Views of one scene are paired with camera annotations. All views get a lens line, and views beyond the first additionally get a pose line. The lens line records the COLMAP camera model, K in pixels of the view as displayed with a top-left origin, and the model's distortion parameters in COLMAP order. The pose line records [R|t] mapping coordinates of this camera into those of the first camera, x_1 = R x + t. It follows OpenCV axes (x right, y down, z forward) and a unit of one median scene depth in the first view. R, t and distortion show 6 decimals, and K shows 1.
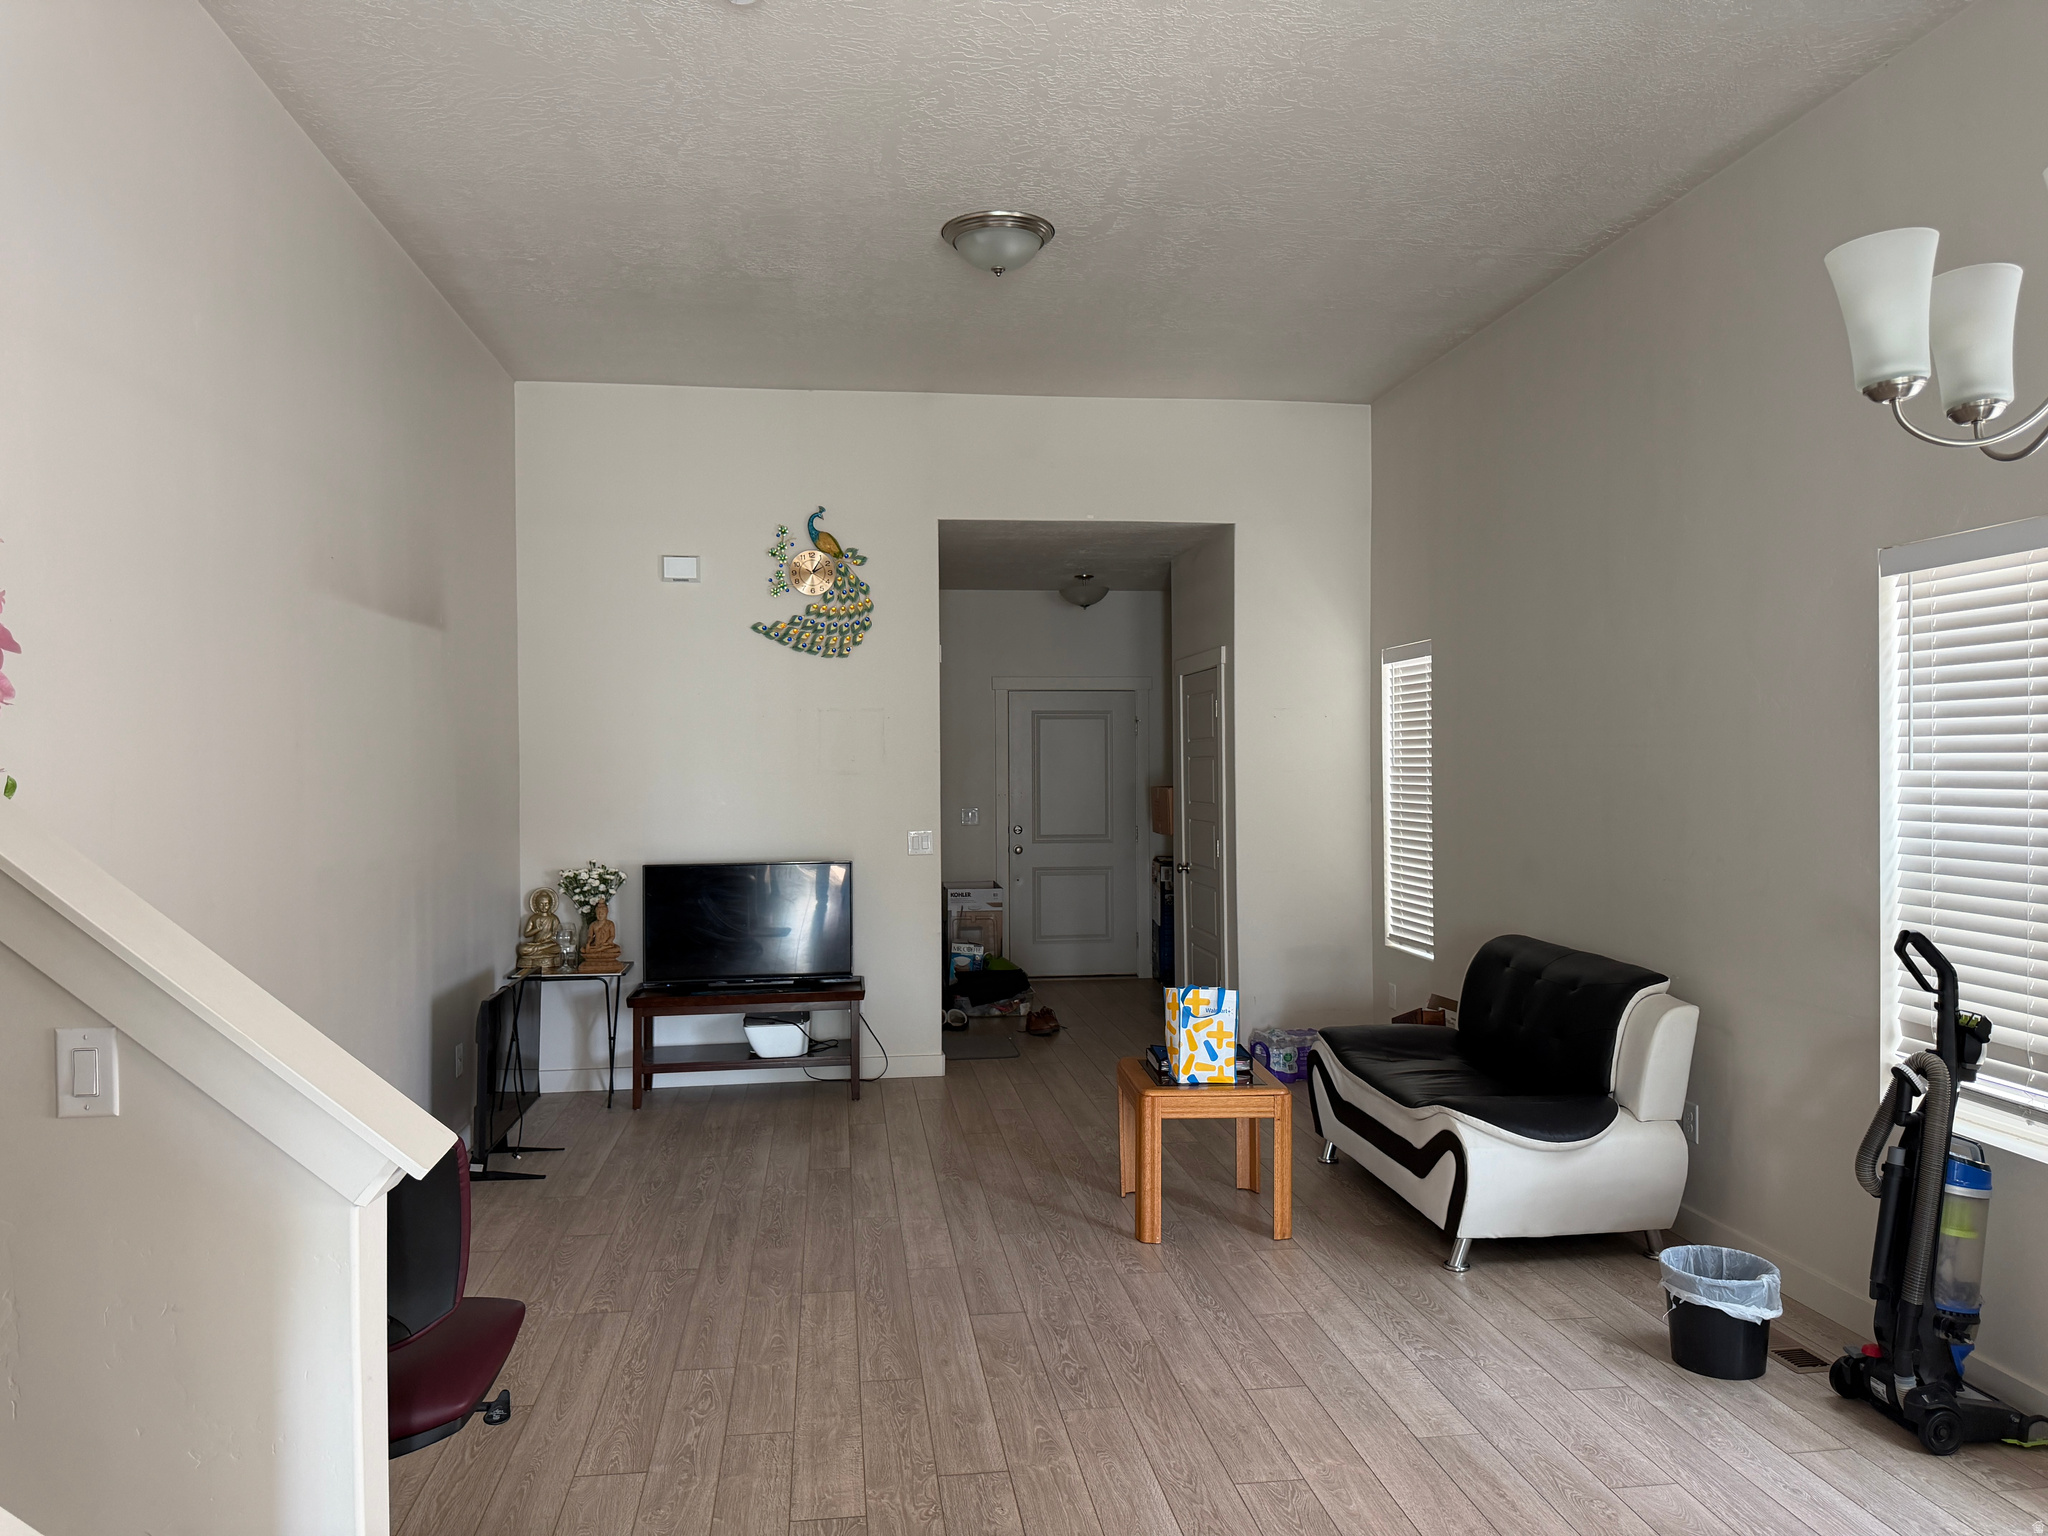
lens RADIAL K [[1458.9, 0, 1024.0], [0, 1458.9, 768.0], [0, 0, 1]] dist [-0.013028, -0.008985]
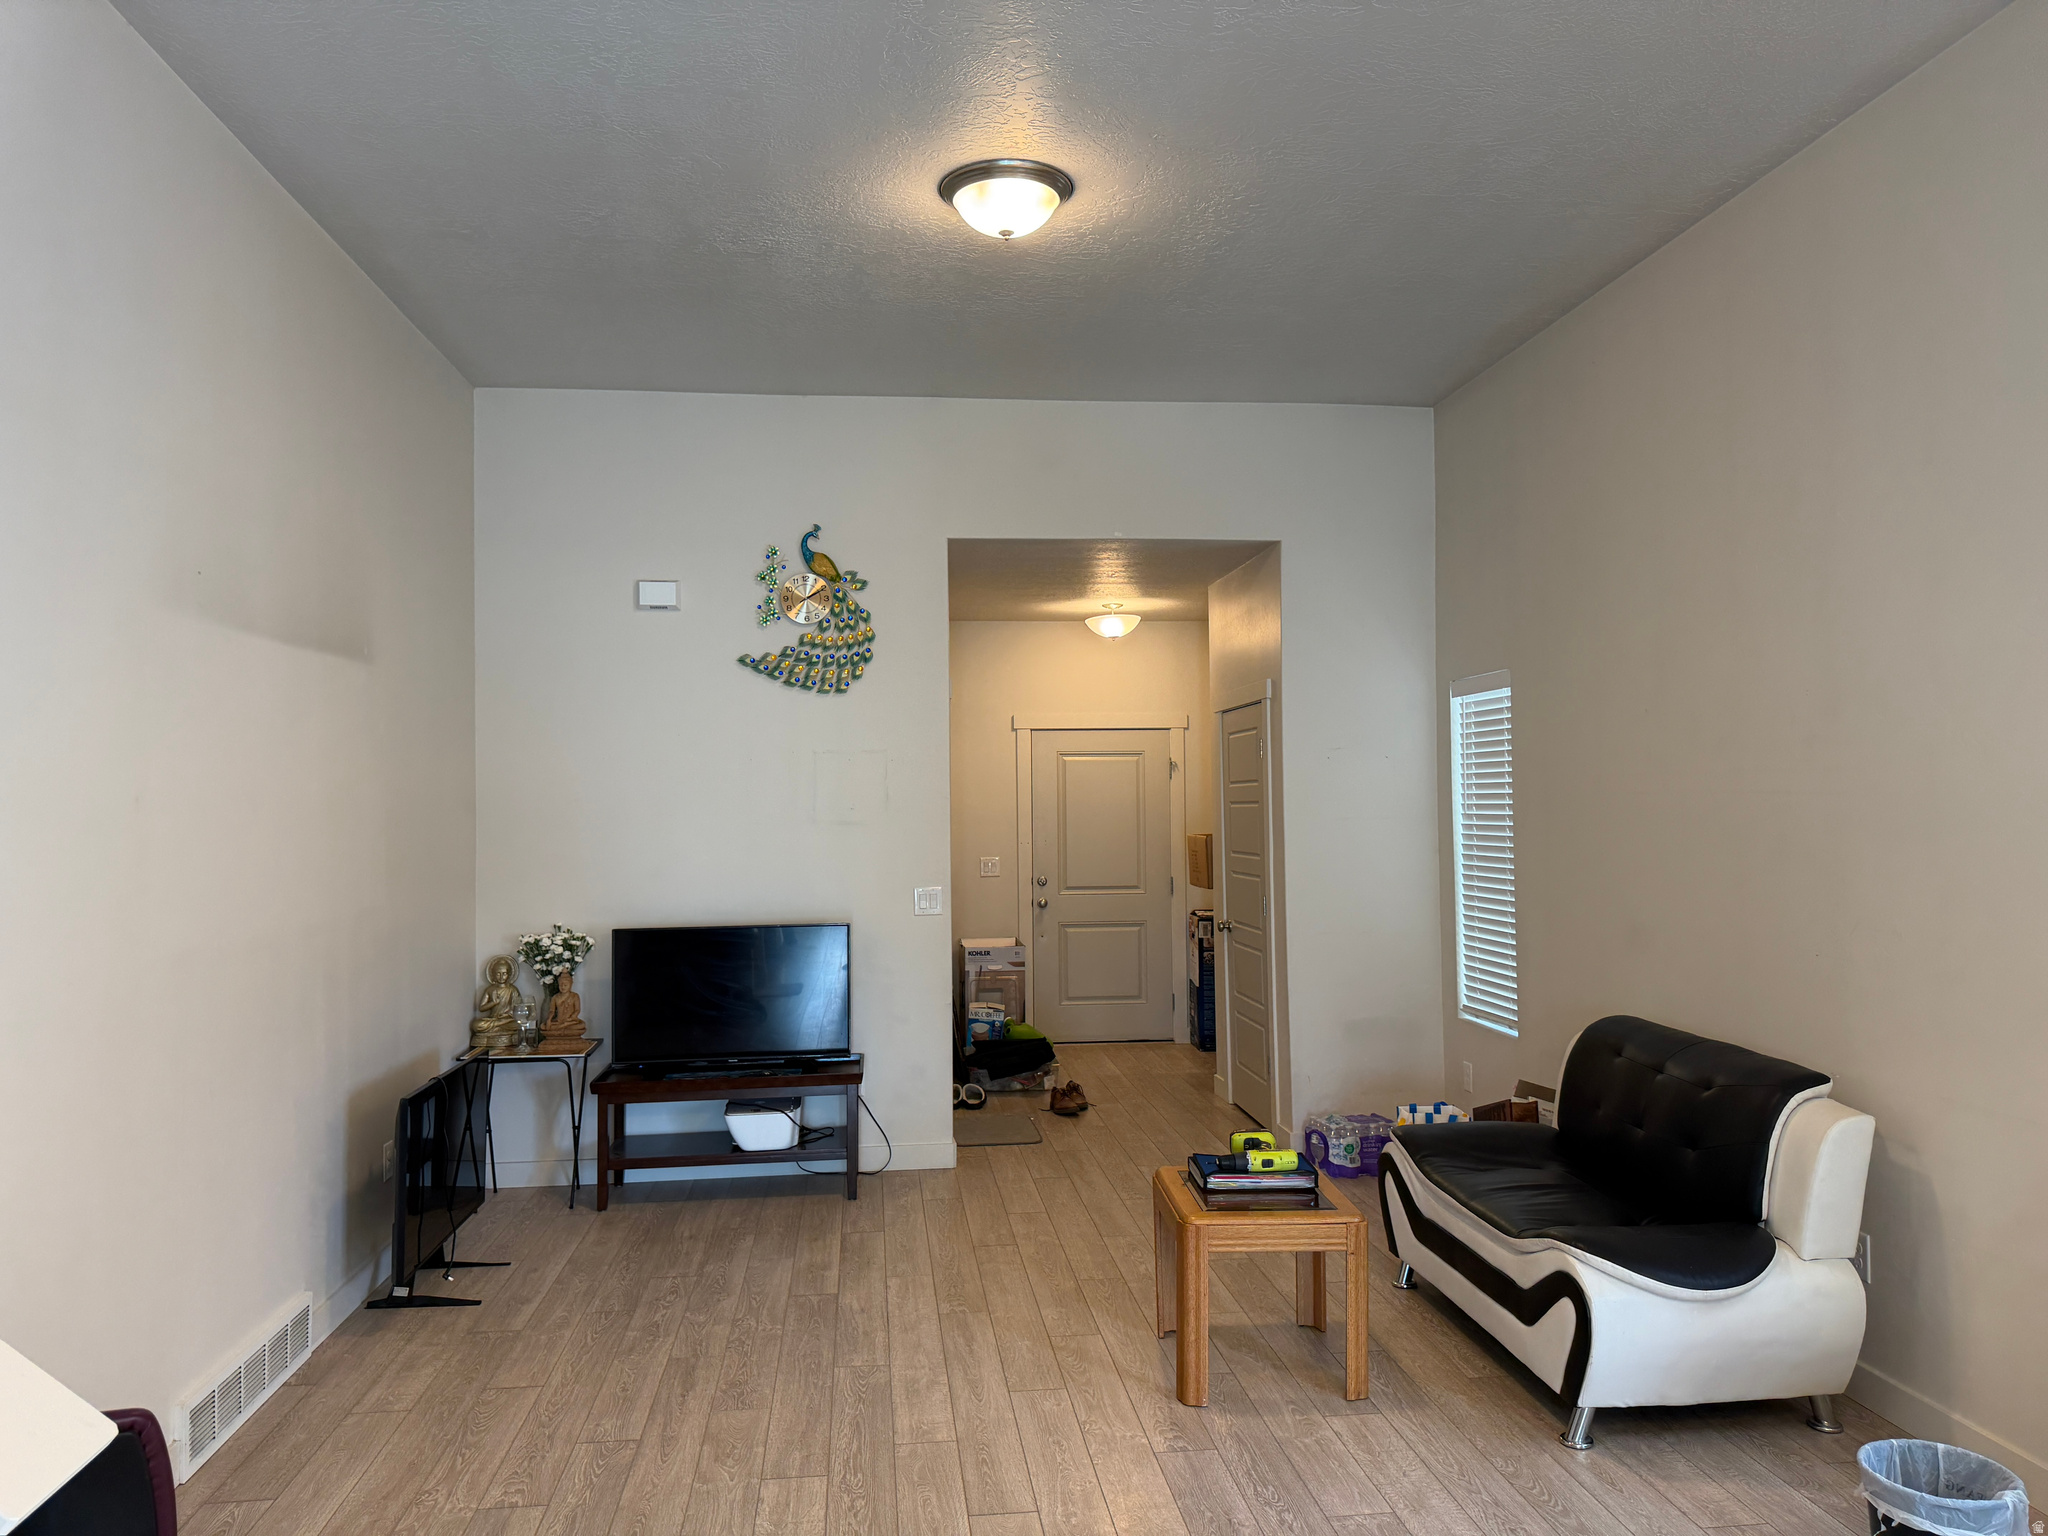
lens RADIAL K [[1458.9, 0, 1024.0], [0, 1458.9, 768.0], [0, 0, 1]] dist [-0.013028, -0.008985]
pose [[0.999742, -0.004388, -0.022308, 0.007813], [0.003780, 0.999623, -0.027209, -0.006258], [0.022419, 0.027118, 0.999381, 0.126125]]
